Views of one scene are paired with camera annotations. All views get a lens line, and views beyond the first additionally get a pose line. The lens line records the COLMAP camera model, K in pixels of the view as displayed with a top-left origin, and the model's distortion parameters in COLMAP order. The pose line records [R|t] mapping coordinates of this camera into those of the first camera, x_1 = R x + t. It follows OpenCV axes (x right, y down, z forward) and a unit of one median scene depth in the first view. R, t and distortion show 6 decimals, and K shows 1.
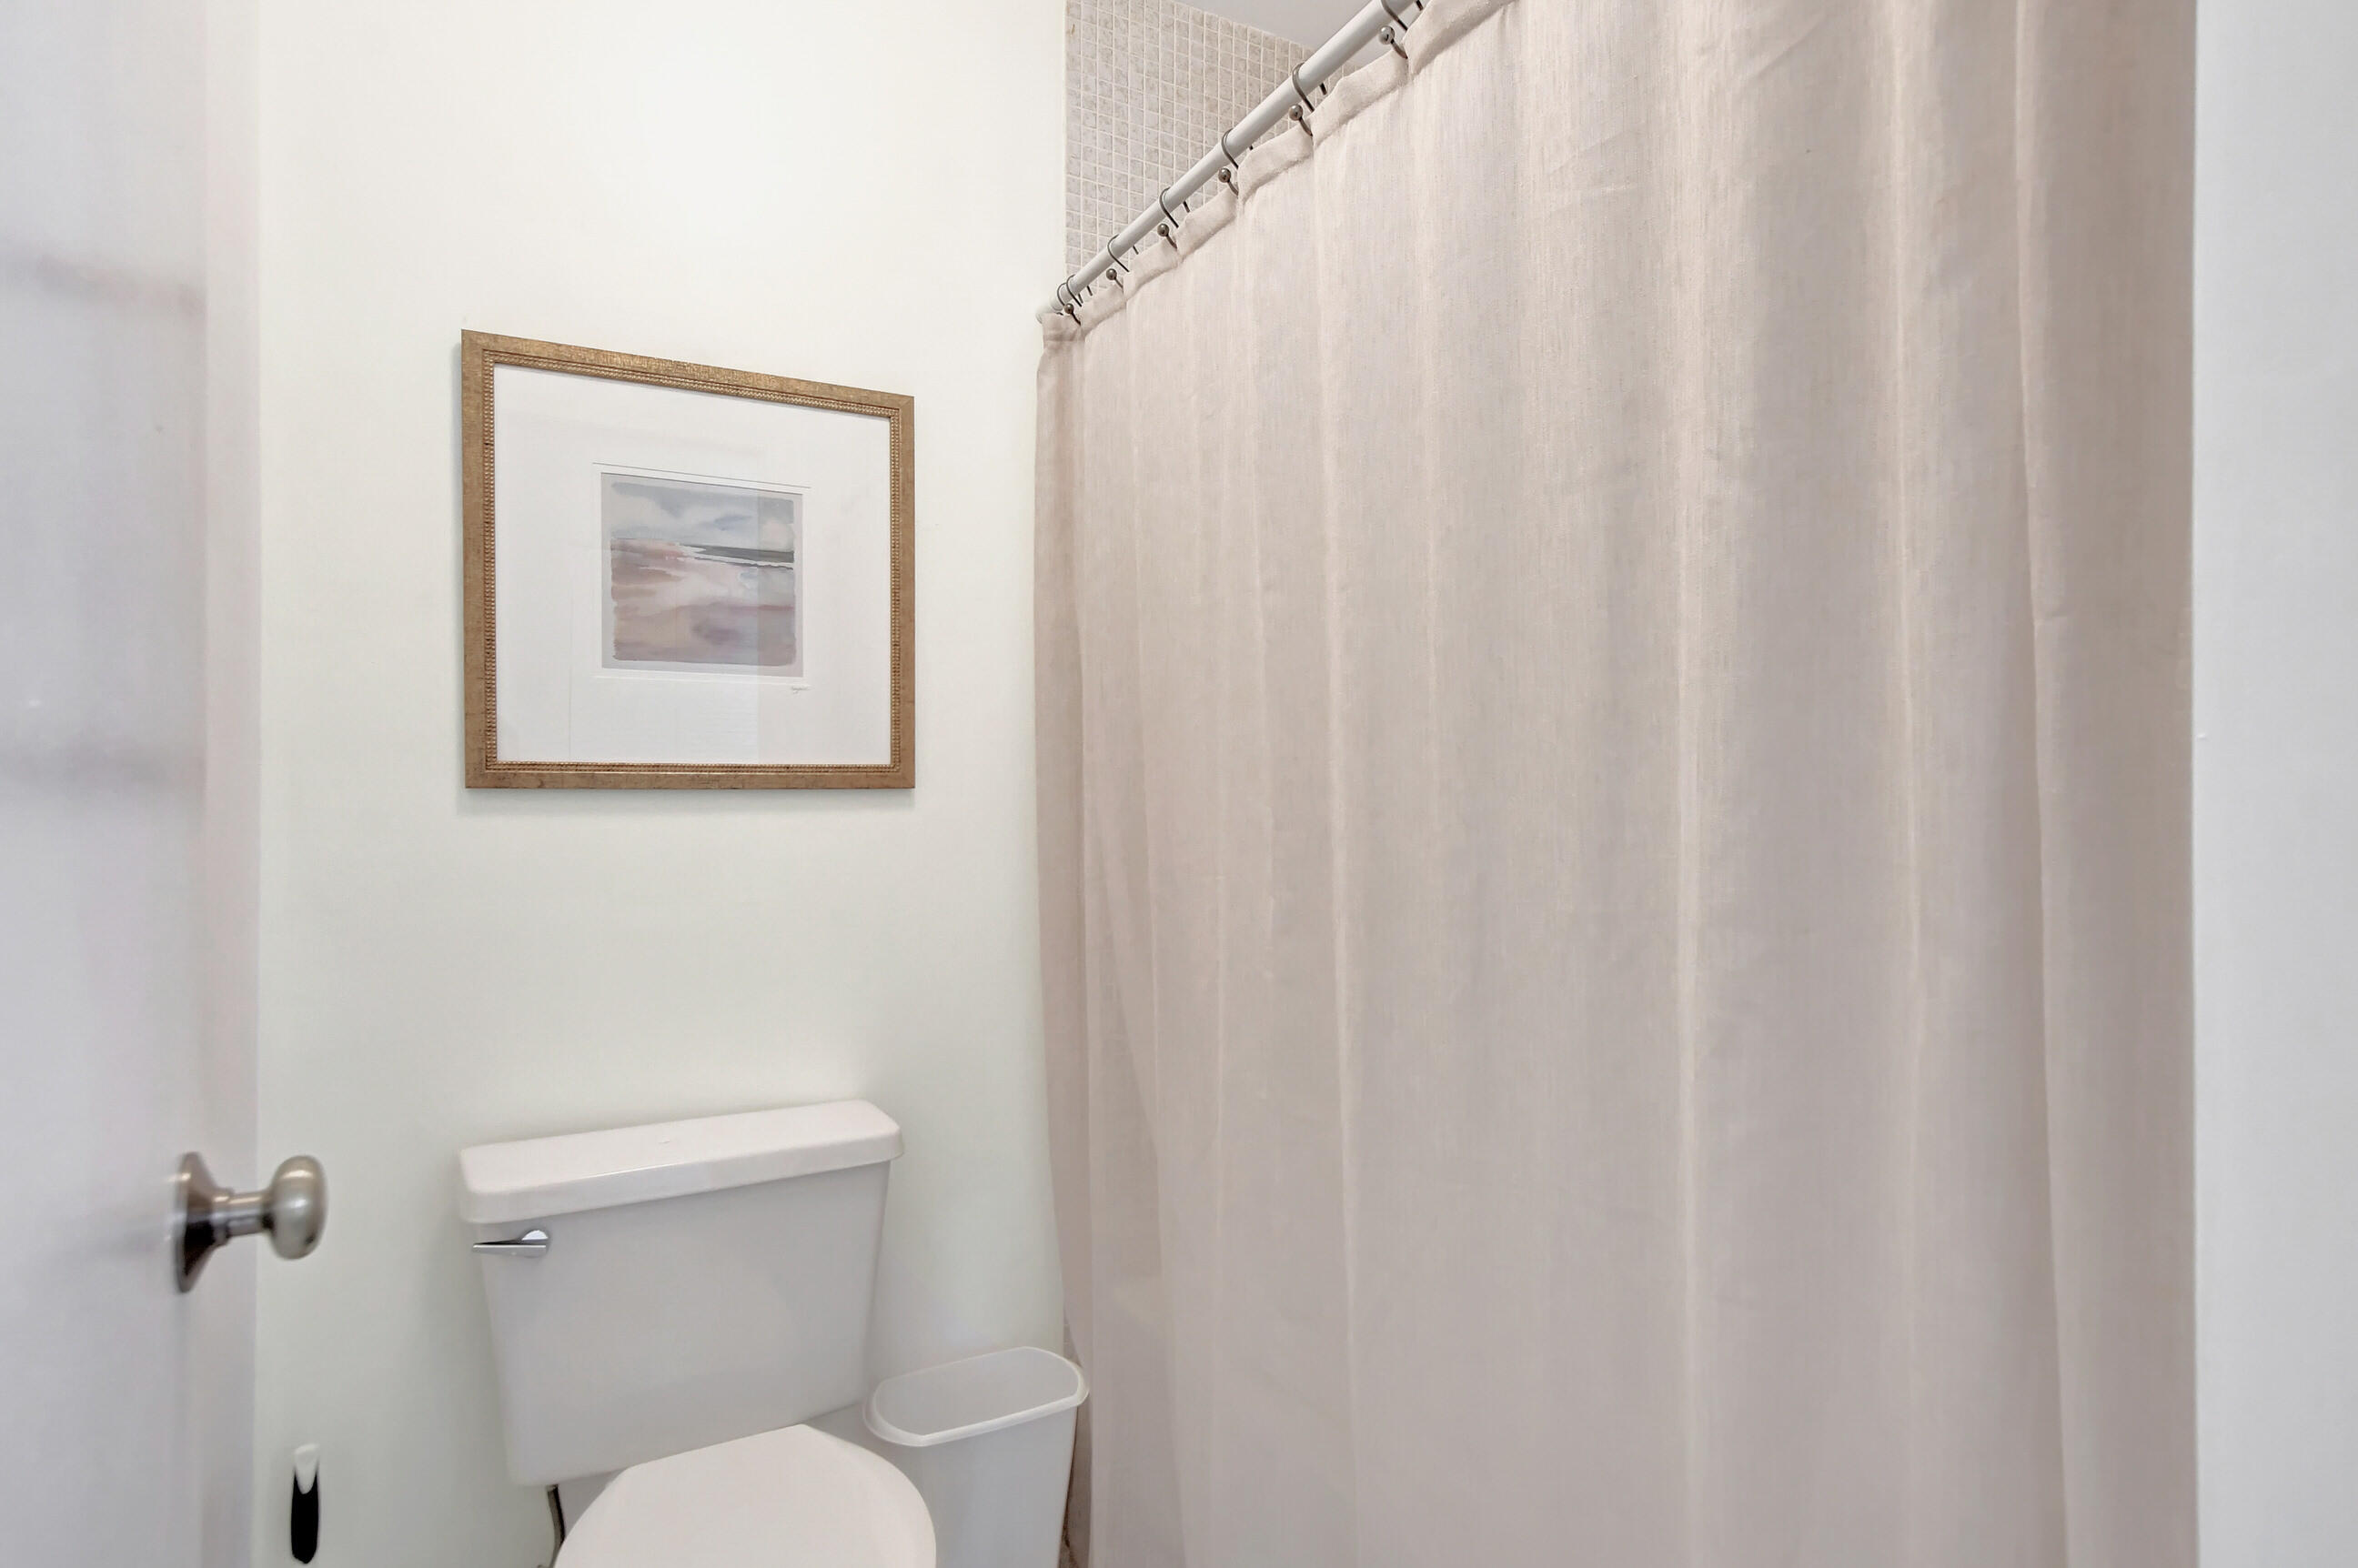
lens RADIAL K [[1254.7, 0, 1183.9], [0, 1254.7, 785.3], [0, 0, 1]] dist [-0.001760, 0.000697]
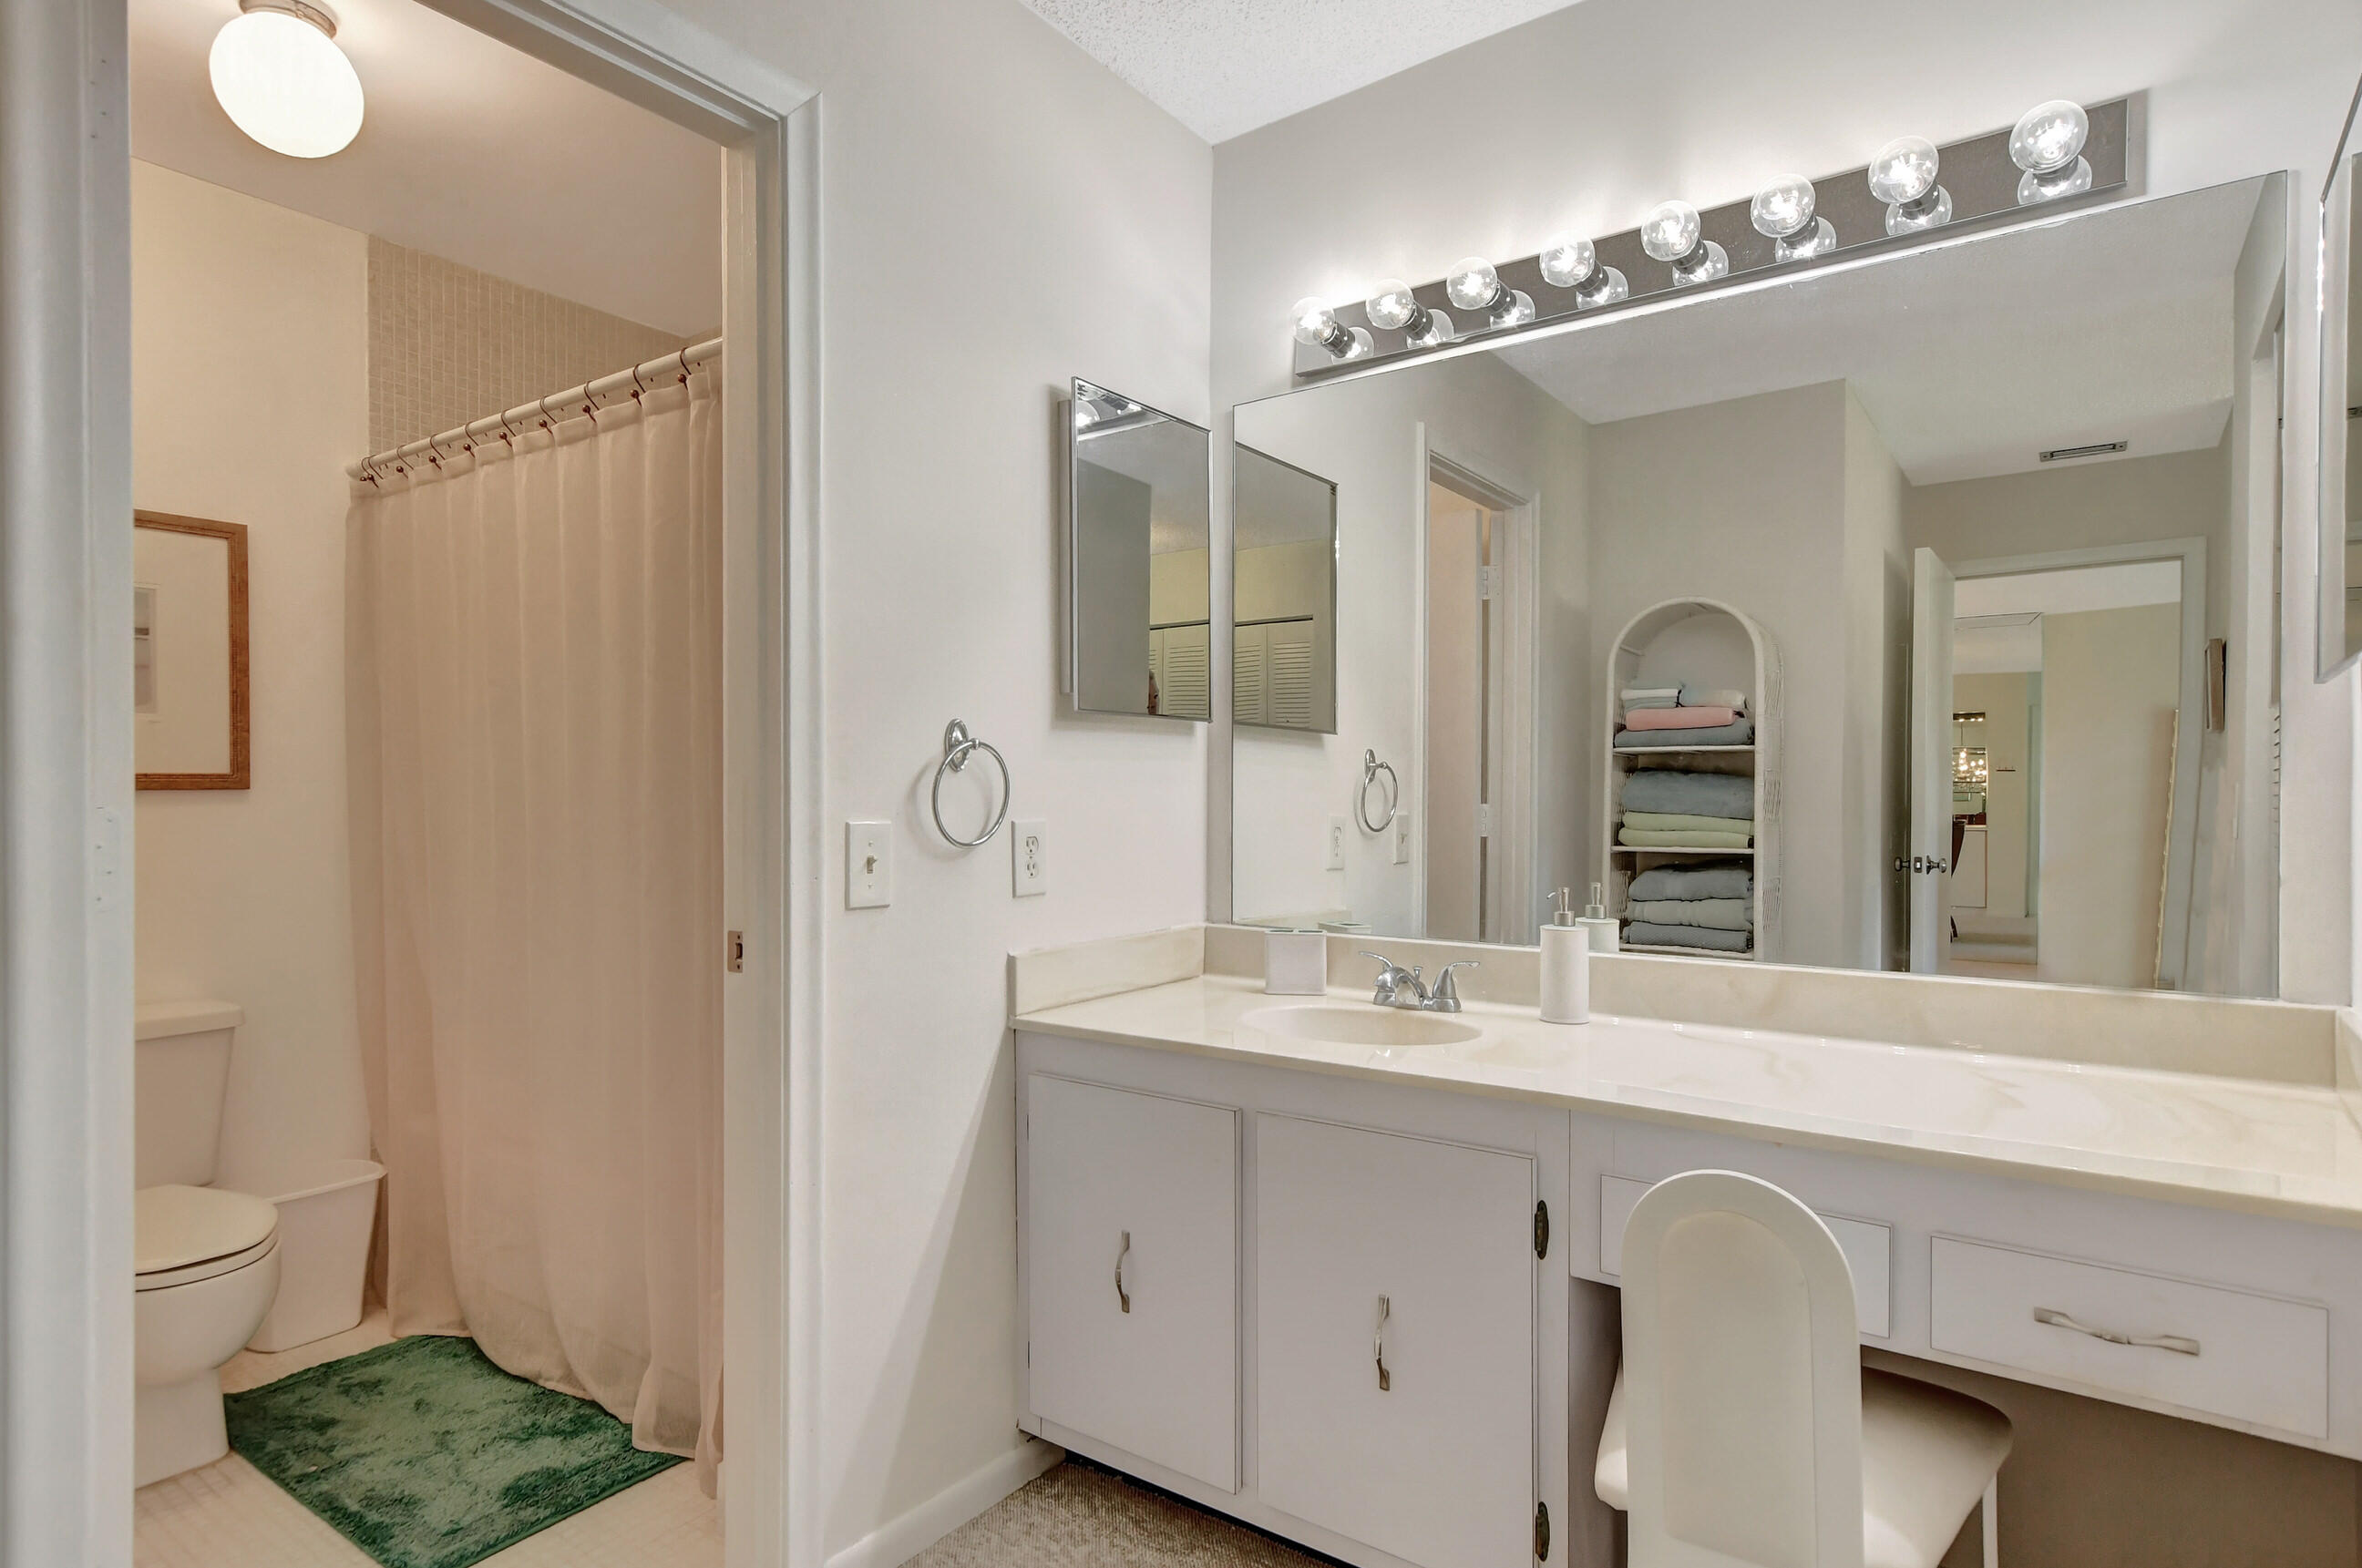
lens RADIAL K [[1256.9, 0, 1174.2], [0, 1256.9, 796.9], [0, 0, 1]] dist [-0.001760, 0.000697]
pose [[0.898463, -0.001718, 0.439046, 0.118845], [-0.005181, 0.999881, 0.014516, -0.015219], [-0.439019, -0.015317, 0.898347, -0.832833]]
